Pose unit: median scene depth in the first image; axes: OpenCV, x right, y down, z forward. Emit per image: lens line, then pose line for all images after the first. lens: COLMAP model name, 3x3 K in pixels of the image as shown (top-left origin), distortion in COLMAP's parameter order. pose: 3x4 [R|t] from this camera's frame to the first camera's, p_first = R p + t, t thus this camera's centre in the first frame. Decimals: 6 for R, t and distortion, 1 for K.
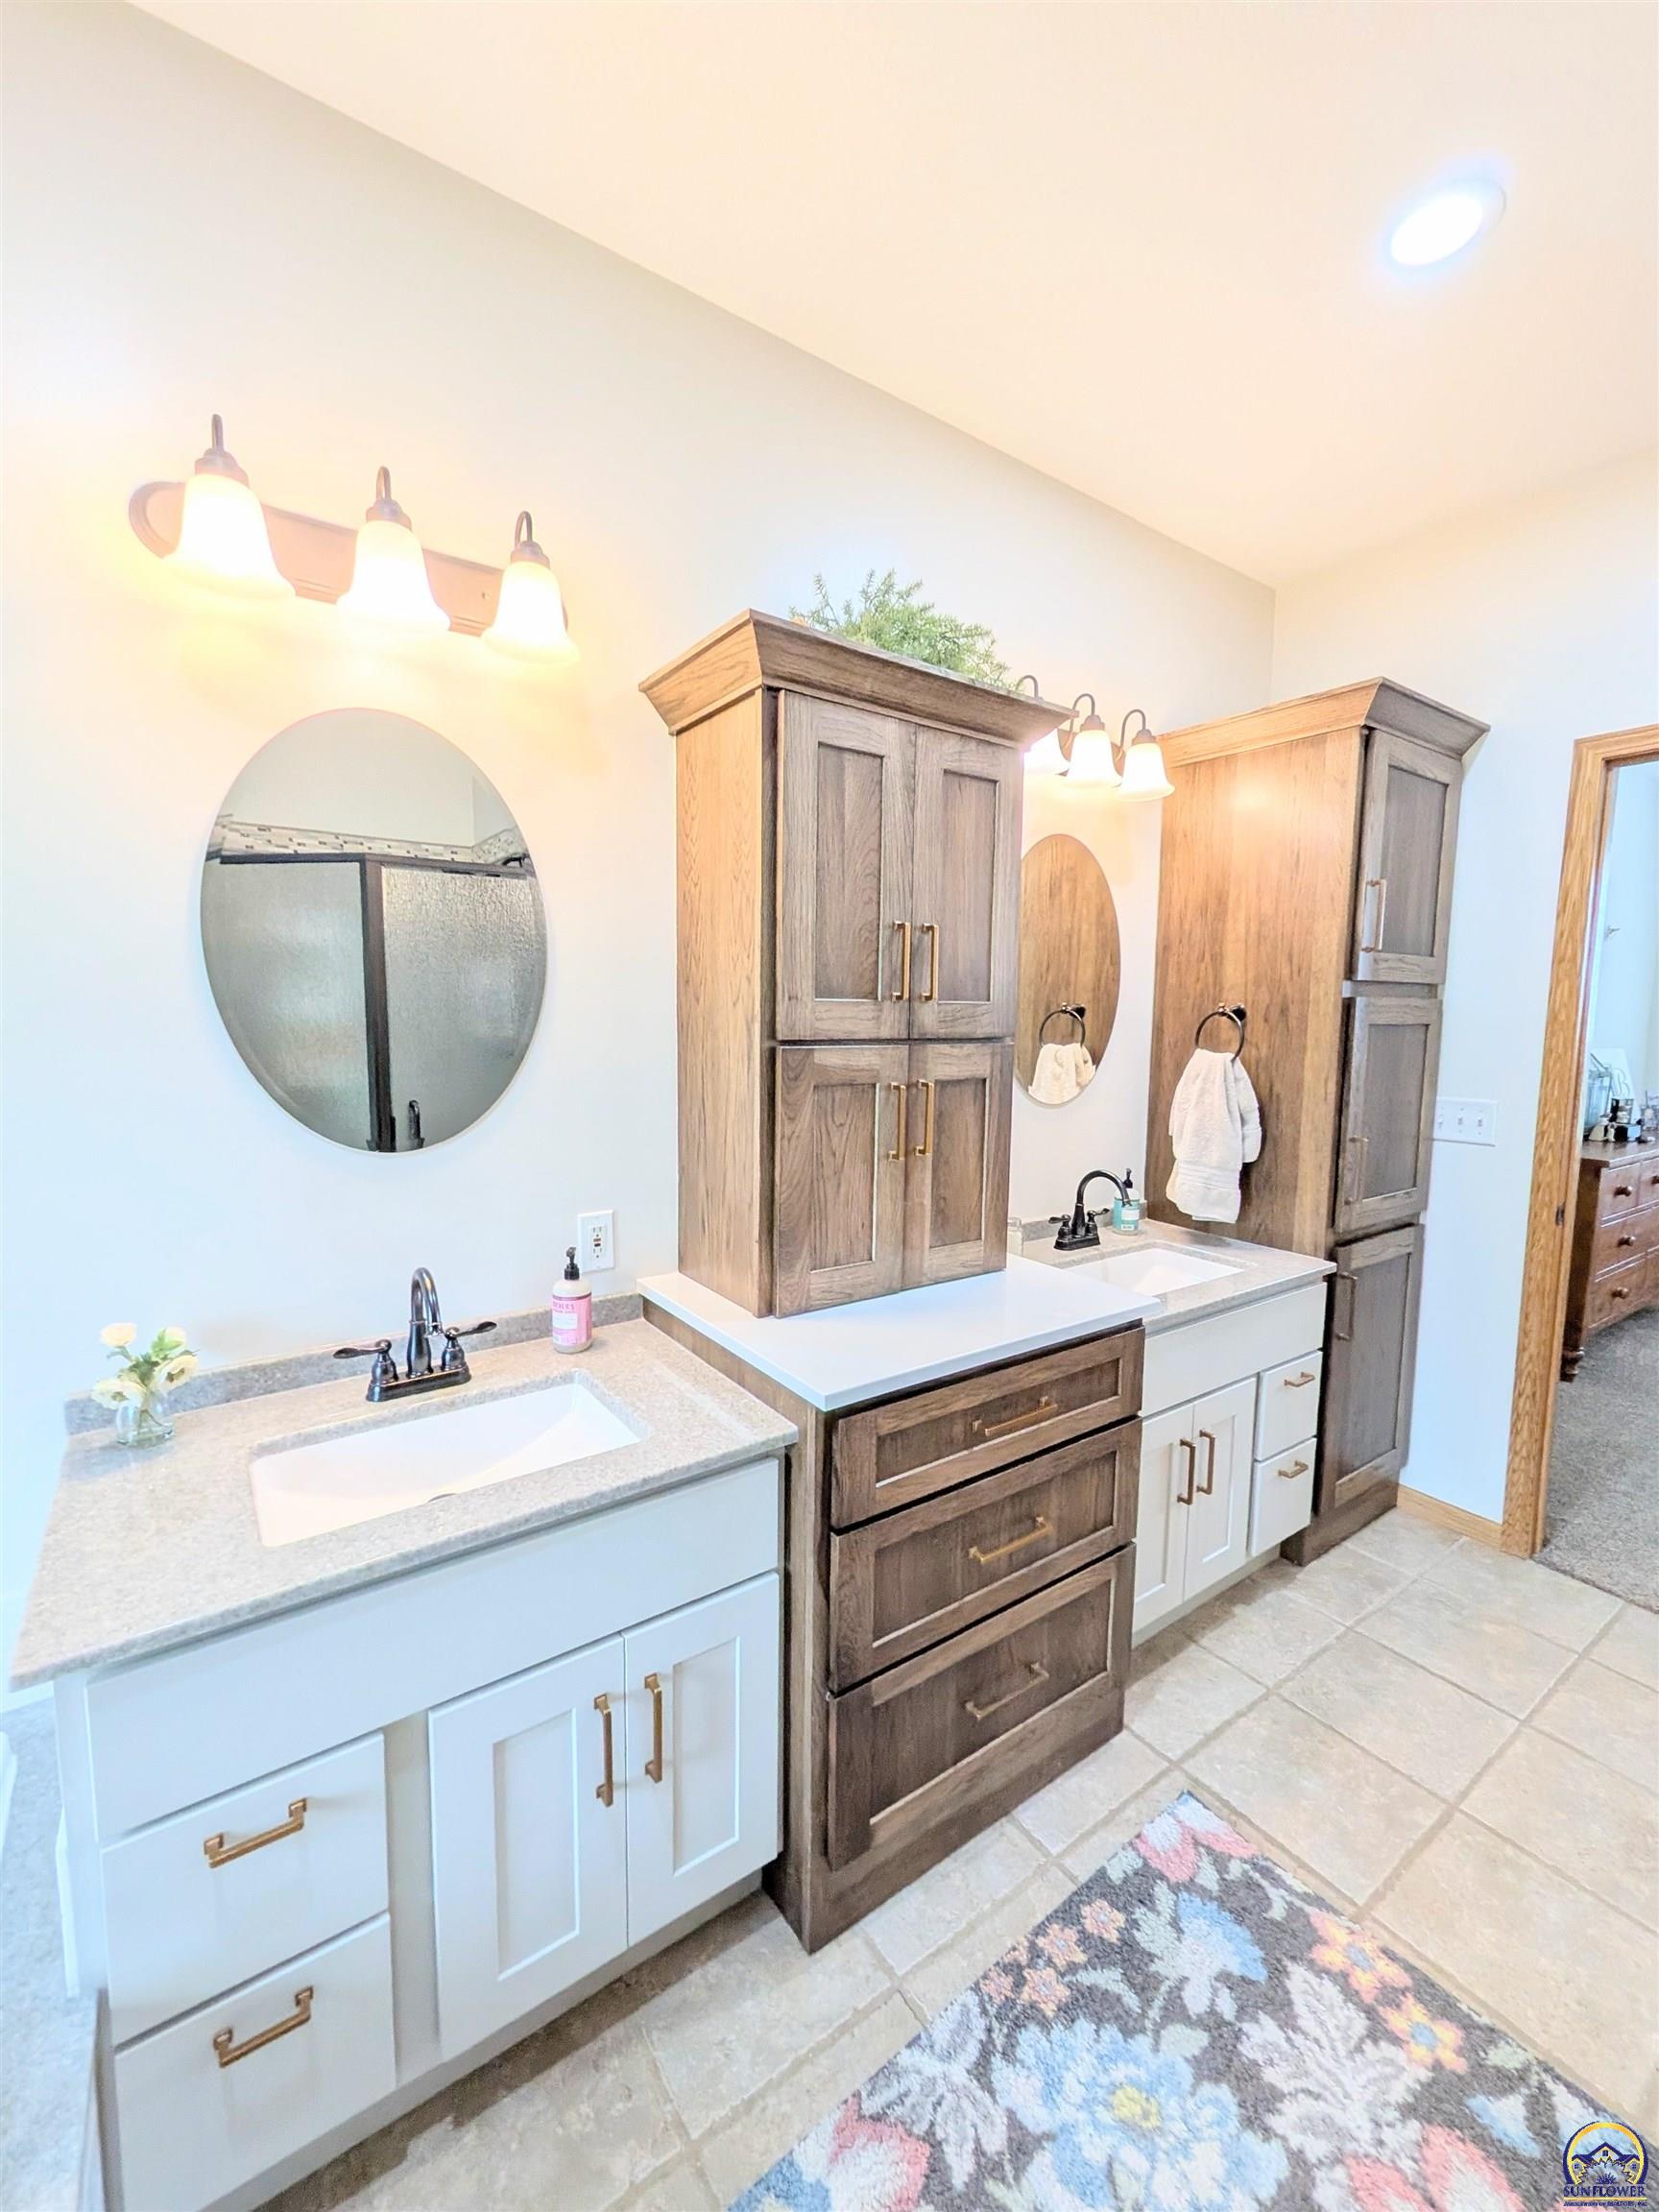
lens RADIAL K [[905.0, 0, 834.4], [0, 905.0, 1096.2], [0, 0, 1]] dist [0.000054, -0.000668]
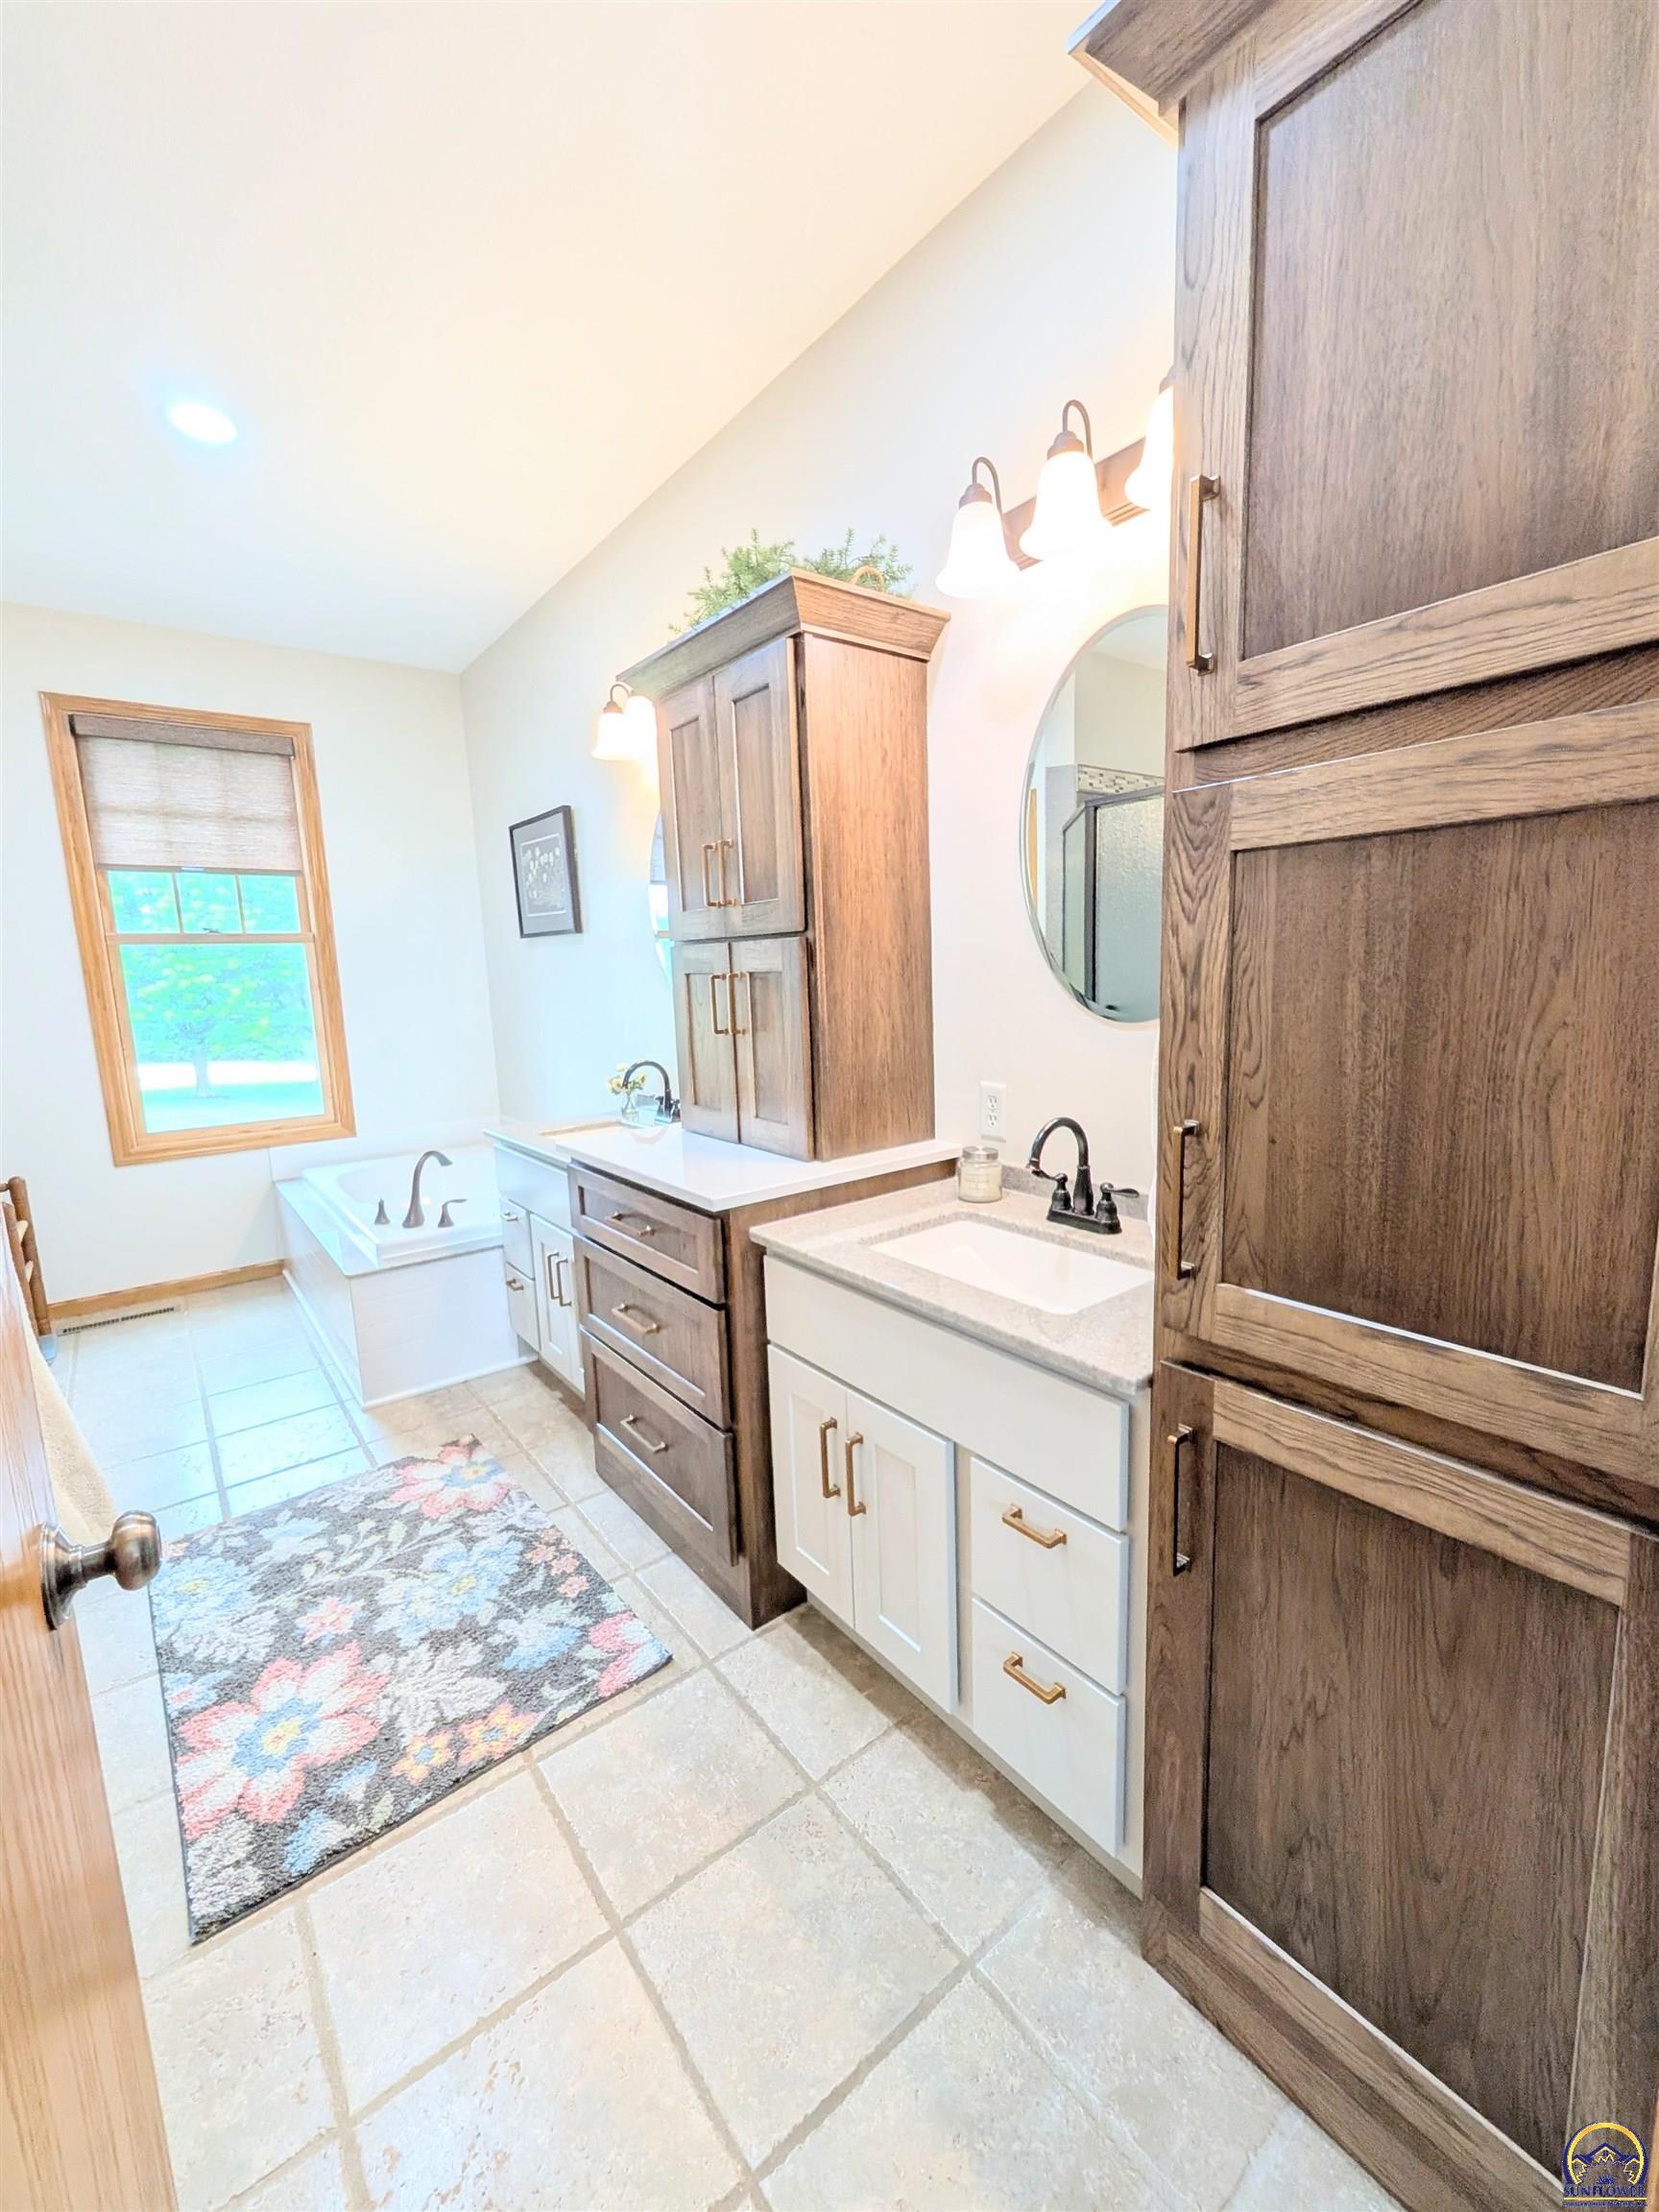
lens RADIAL K [[905.0, 0, 836.8], [0, 905.0, 1105.7], [0, 0, 1]] dist [0.000054, -0.000668]
pose [[0.049041, 0.141574, -0.988712, 1.644801], [-0.067888, 0.988086, 0.138117, -0.021199], [0.996487, 0.060348, 0.058068, 1.338652]]
